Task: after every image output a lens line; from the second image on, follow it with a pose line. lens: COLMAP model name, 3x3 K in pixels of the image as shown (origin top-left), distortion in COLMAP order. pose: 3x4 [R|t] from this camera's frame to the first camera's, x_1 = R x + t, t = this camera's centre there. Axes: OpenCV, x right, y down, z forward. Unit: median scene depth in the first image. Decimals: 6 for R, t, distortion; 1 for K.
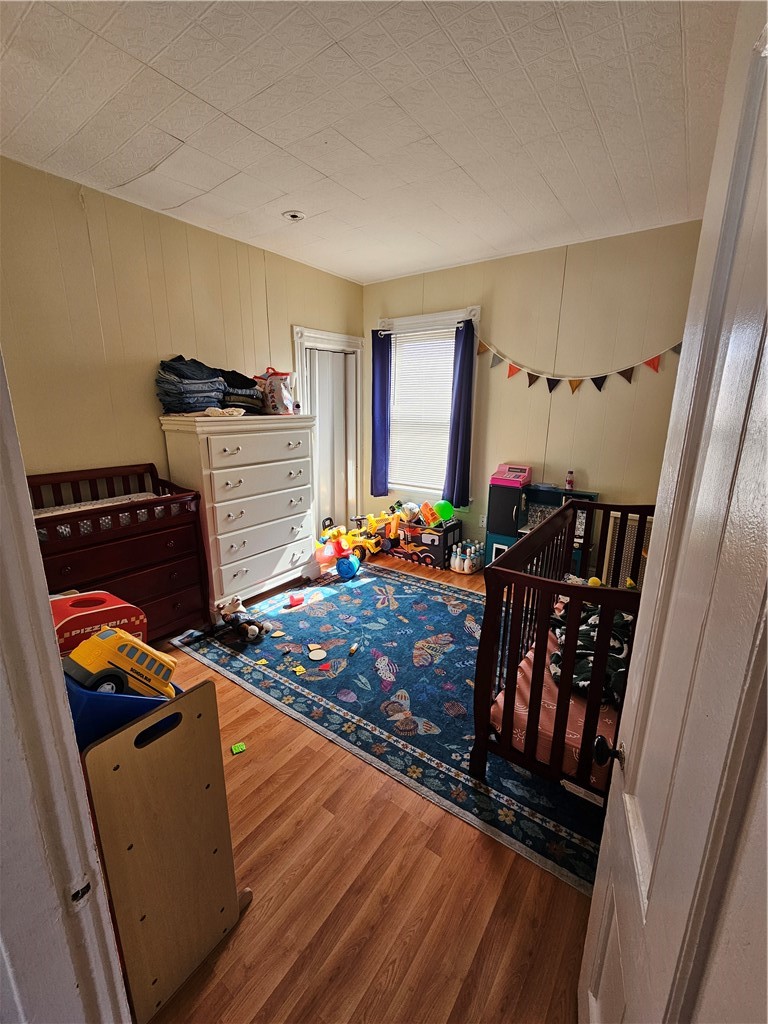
lens RADIAL K [[420.8, 0, 383.2], [0, 420.8, 508.6], [0, 0, 1]] dist [-0.012752, -0.000143]
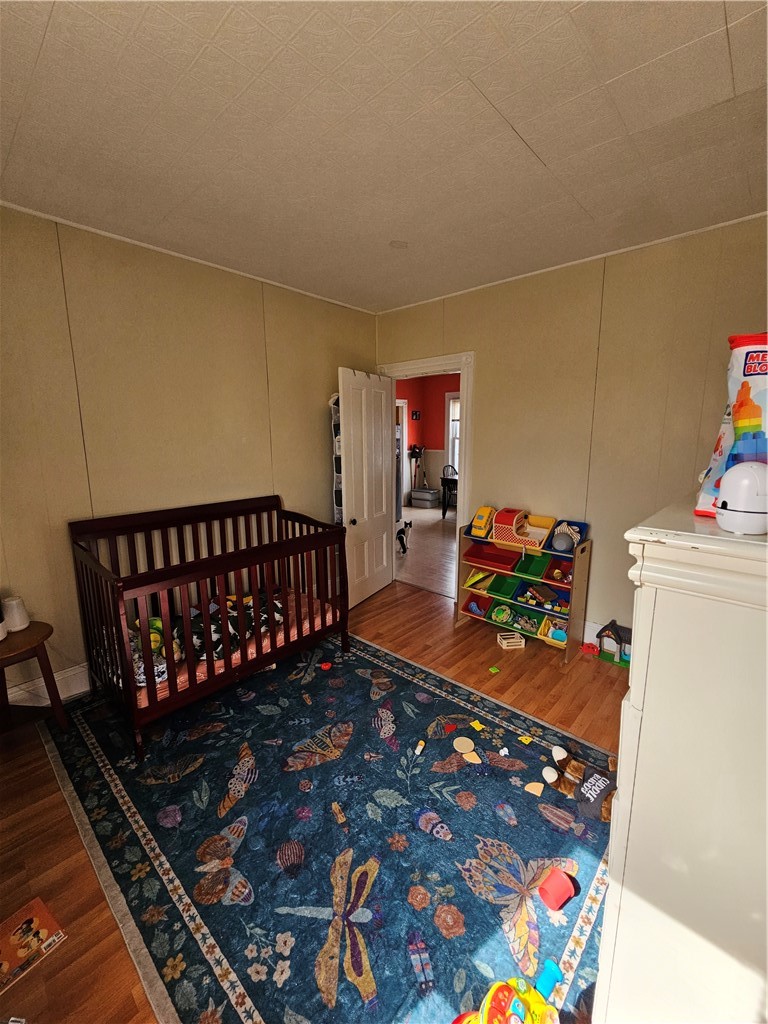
lens RADIAL K [[420.8, 0, 385.1], [0, 420.8, 508.7], [0, 0, 1]] dist [-0.012752, -0.000143]
pose [[-0.993219, -0.015793, 0.115177, -0.090075], [0.032449, 0.913693, 0.405108, -0.417611], [-0.111634, 0.406099, -0.906985, 1.580497]]
